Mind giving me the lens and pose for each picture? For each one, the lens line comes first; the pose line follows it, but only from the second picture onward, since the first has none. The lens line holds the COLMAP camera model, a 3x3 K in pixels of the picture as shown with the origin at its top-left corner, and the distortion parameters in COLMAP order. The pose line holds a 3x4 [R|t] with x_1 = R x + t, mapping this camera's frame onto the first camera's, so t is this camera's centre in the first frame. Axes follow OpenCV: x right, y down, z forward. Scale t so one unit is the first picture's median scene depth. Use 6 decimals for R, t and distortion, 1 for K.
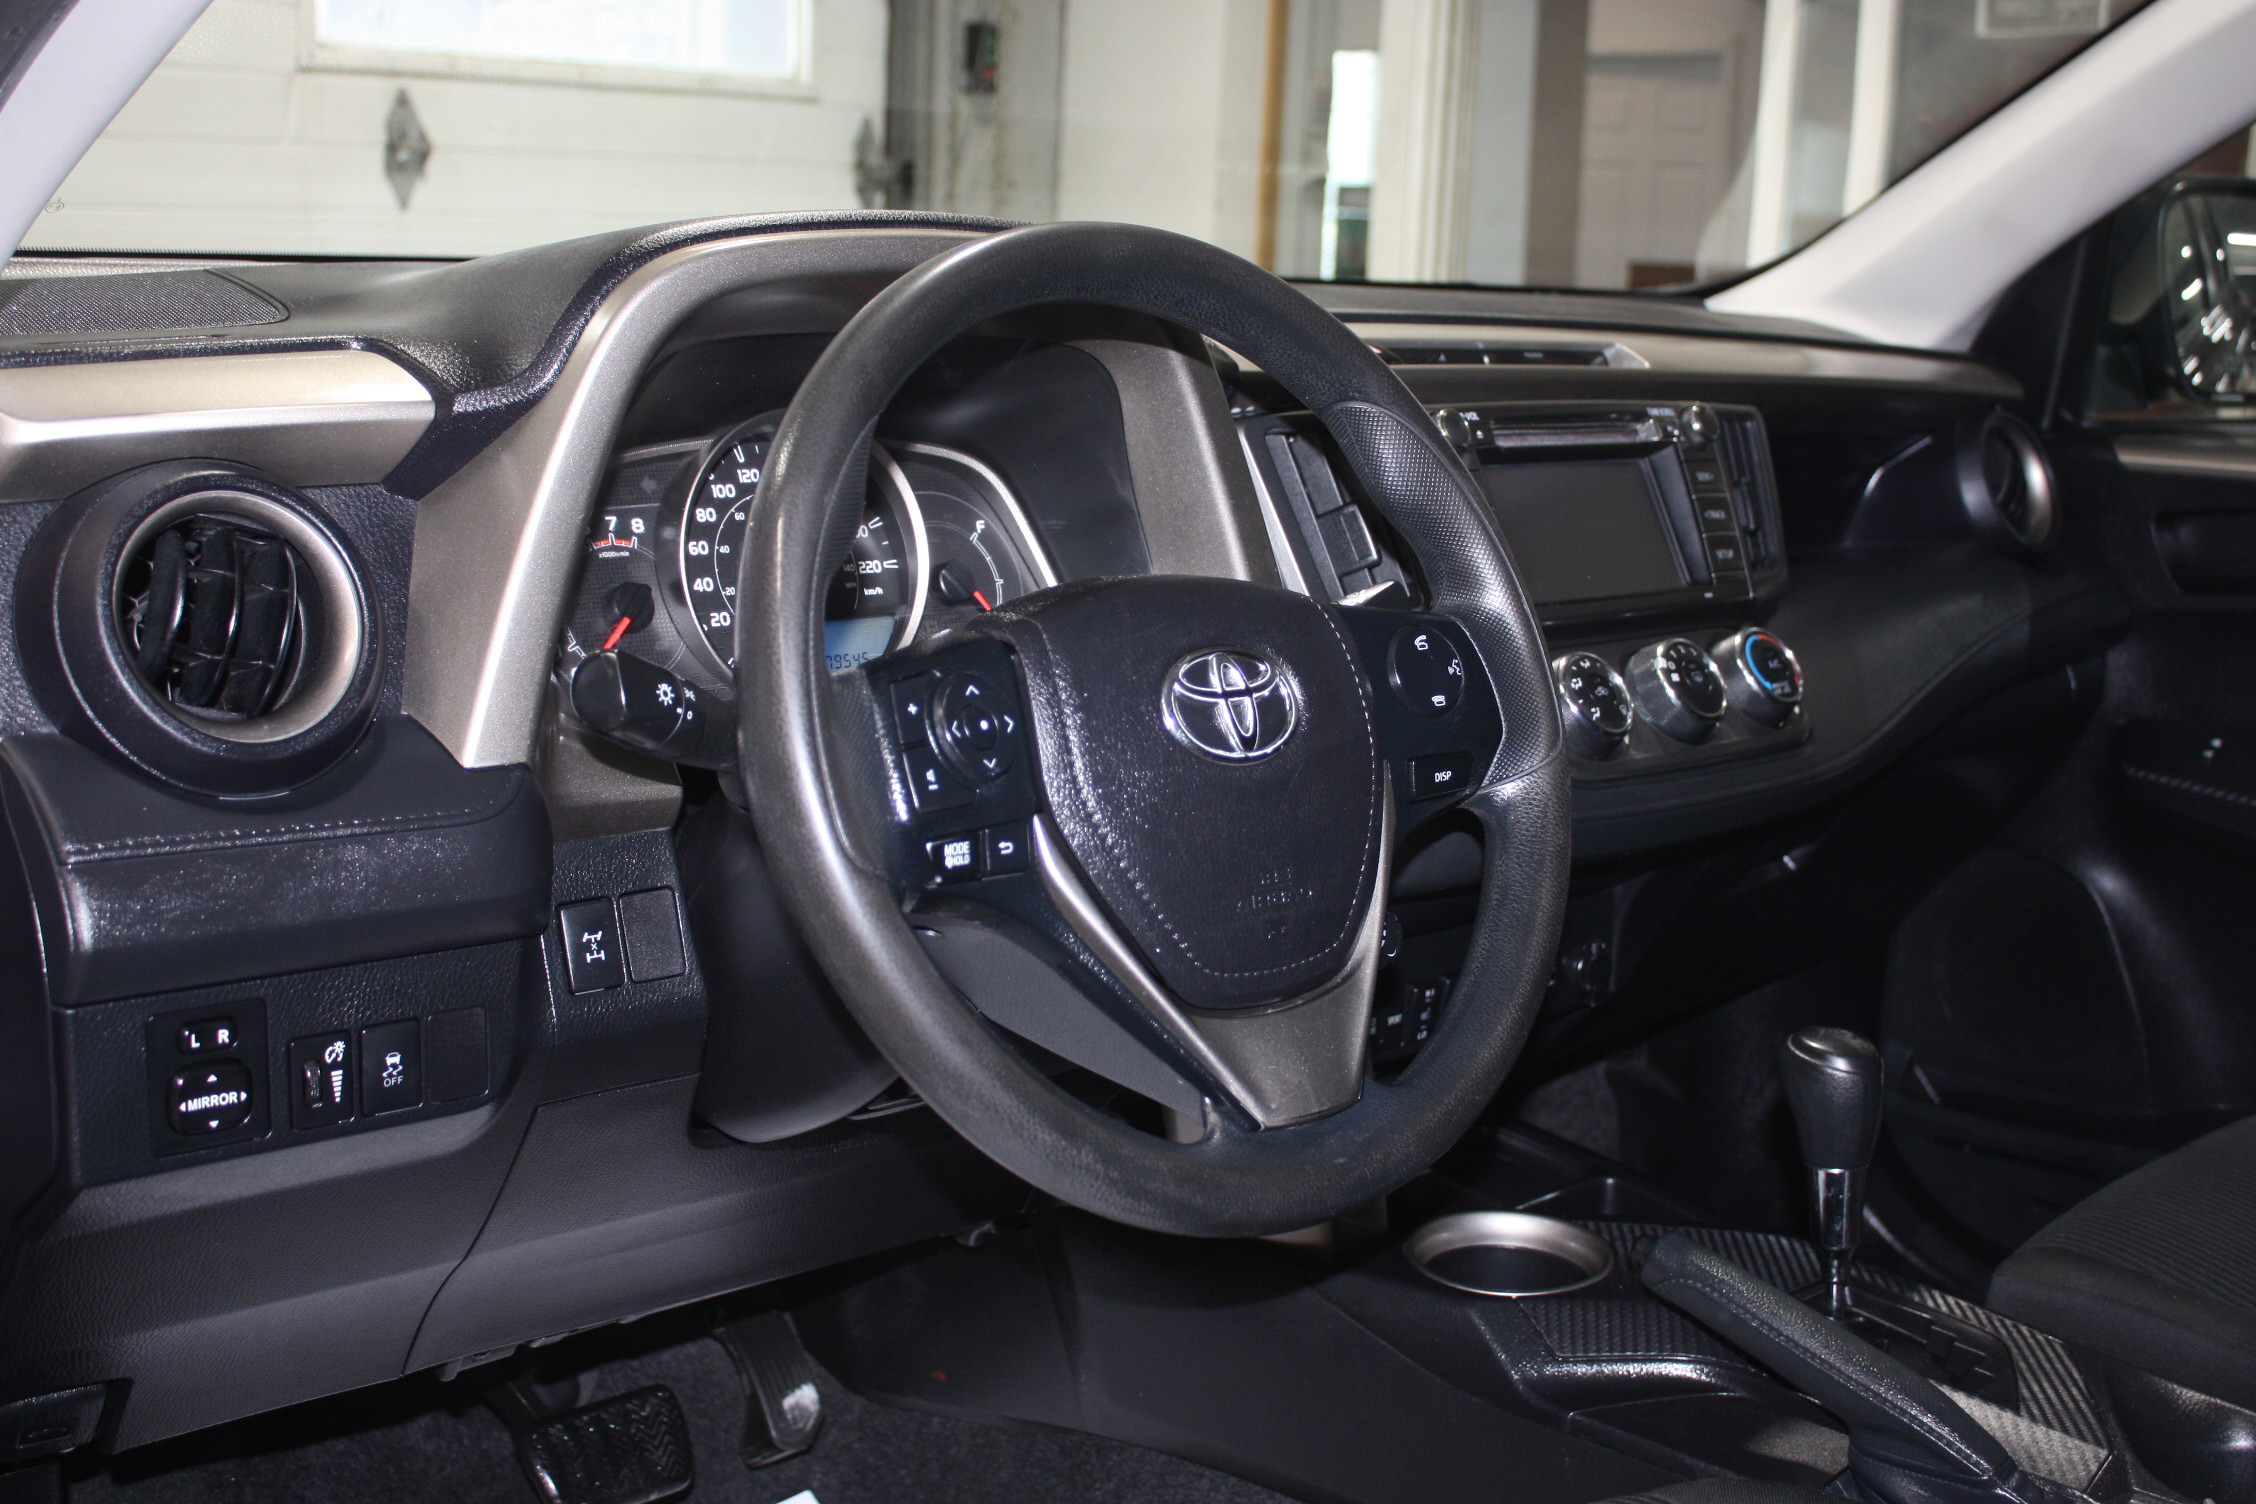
lens RADIAL K [[2486.8, 0, 1129.8], [0, 2486.8, 751.5], [0, 0, 1]] dist [-0.031479, 0.000000]
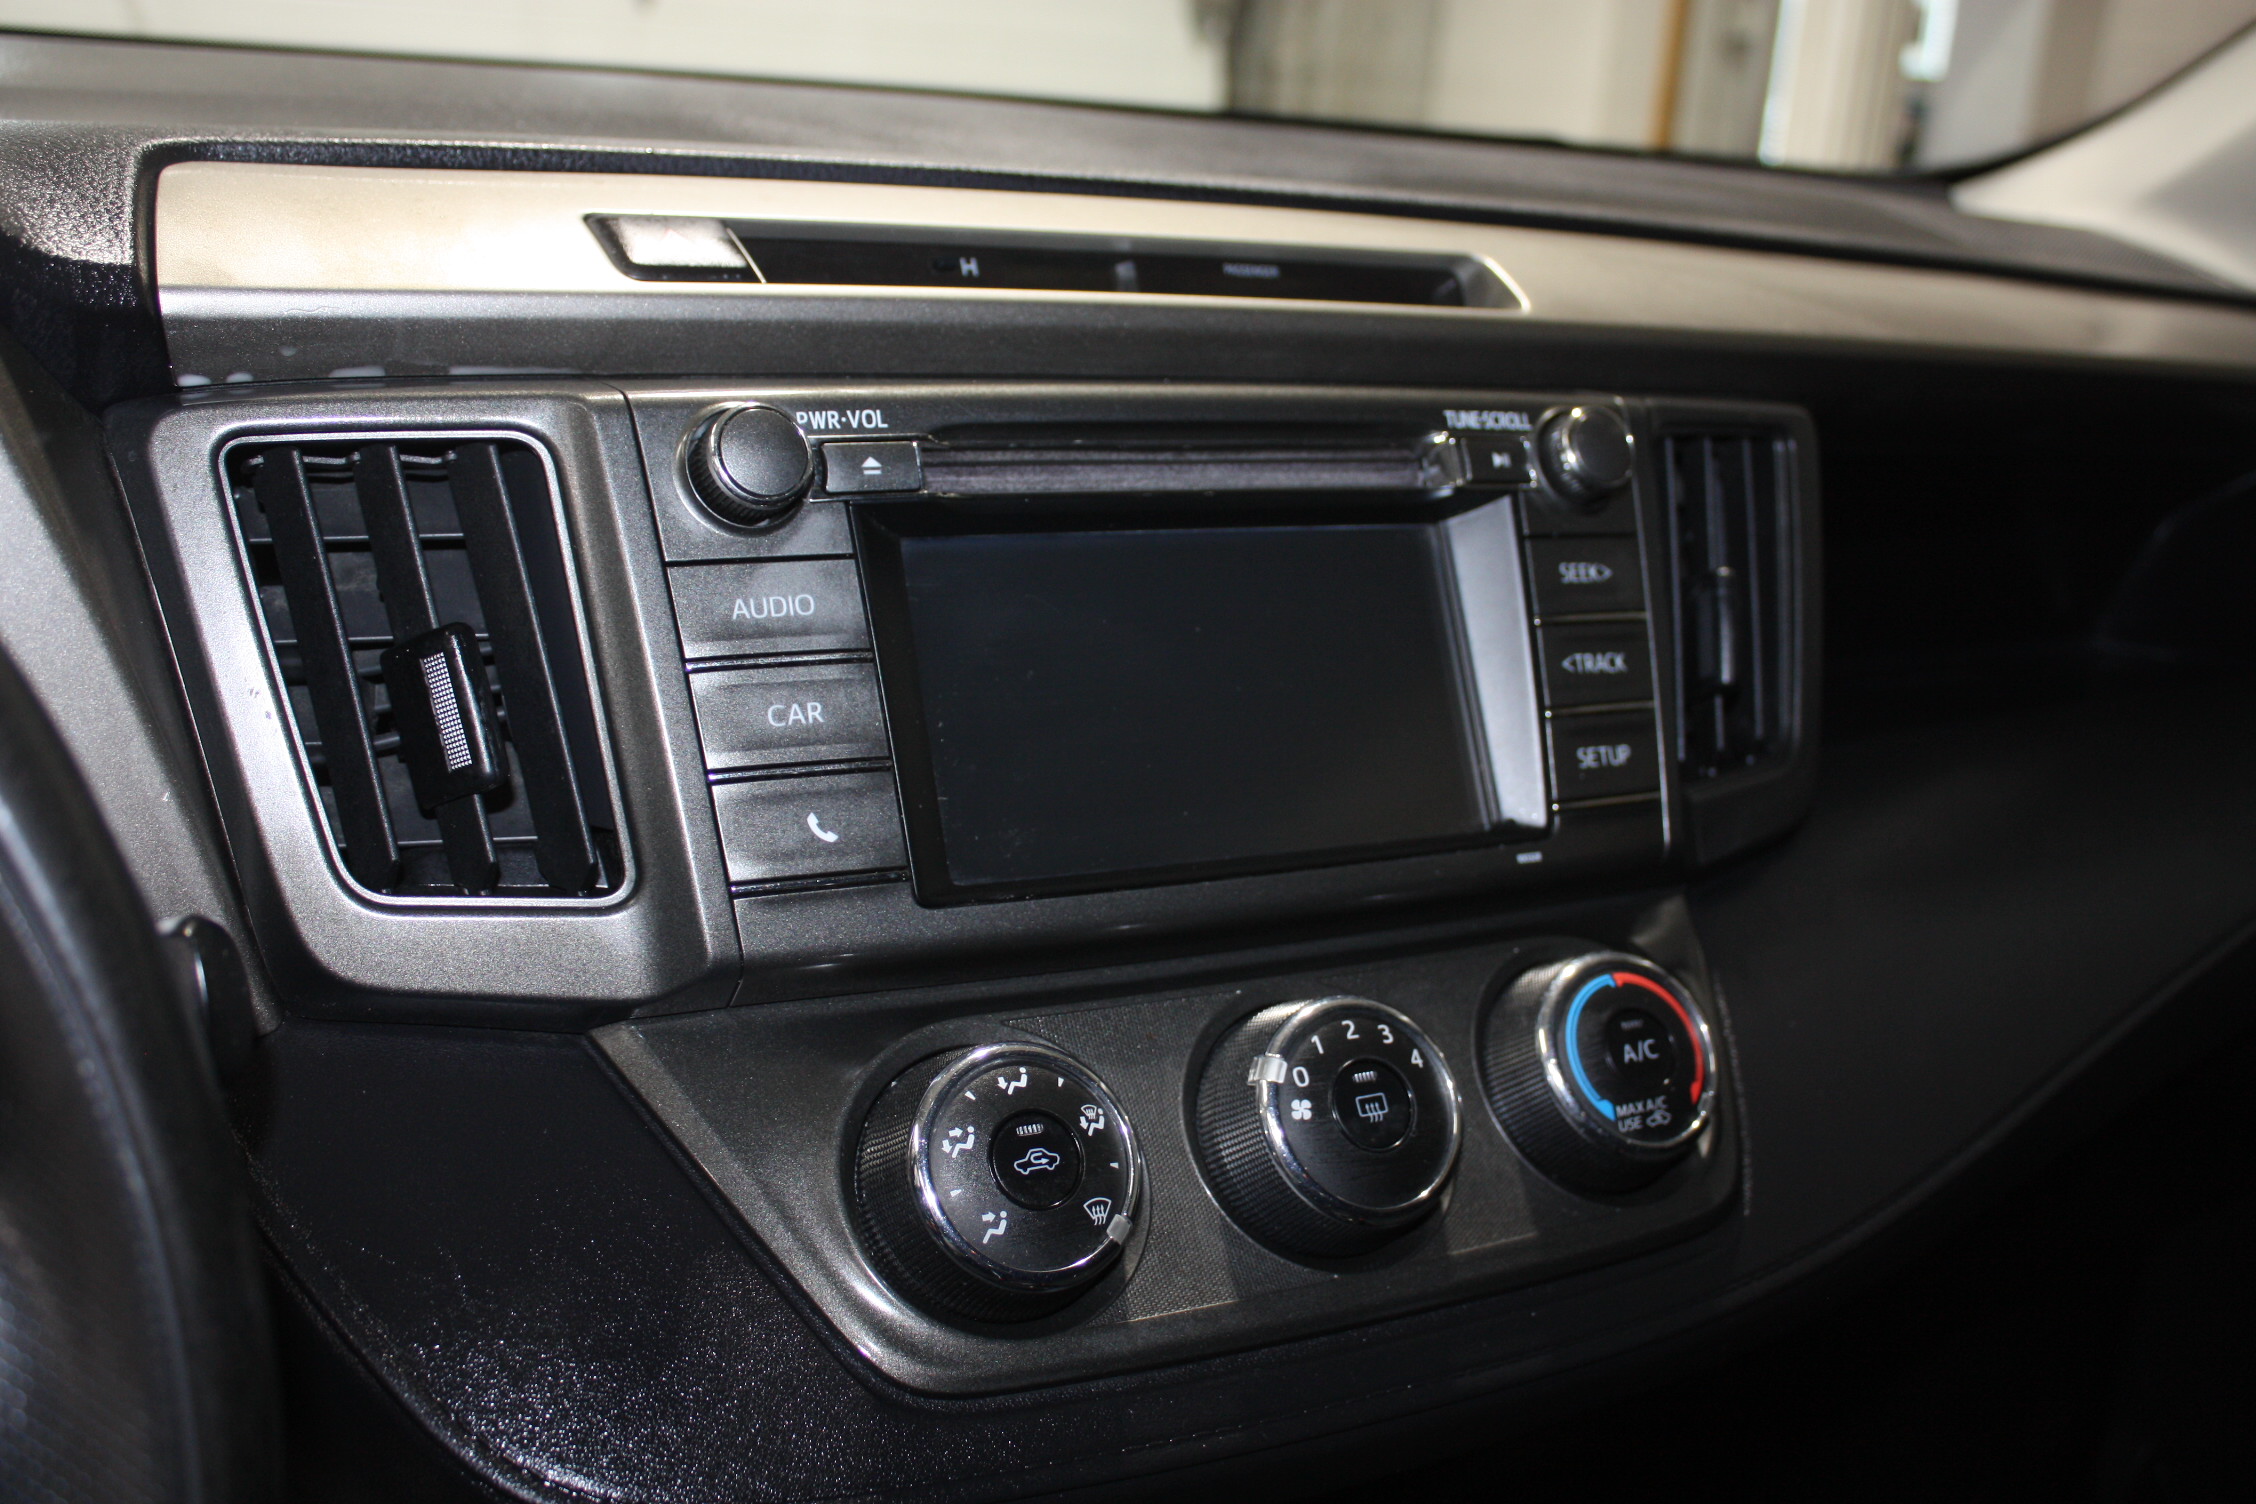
lens RADIAL K [[2486.8, 0, 1124.5], [0, 2486.8, 751.4], [0, 0, 1]] dist [-0.031479, 0.000000]
pose [[0.978951, 0.096186, -0.180007, 0.234939], [-0.086670, 0.994427, 0.060021, -0.098857], [0.184777, -0.043157, 0.981832, 0.551224]]
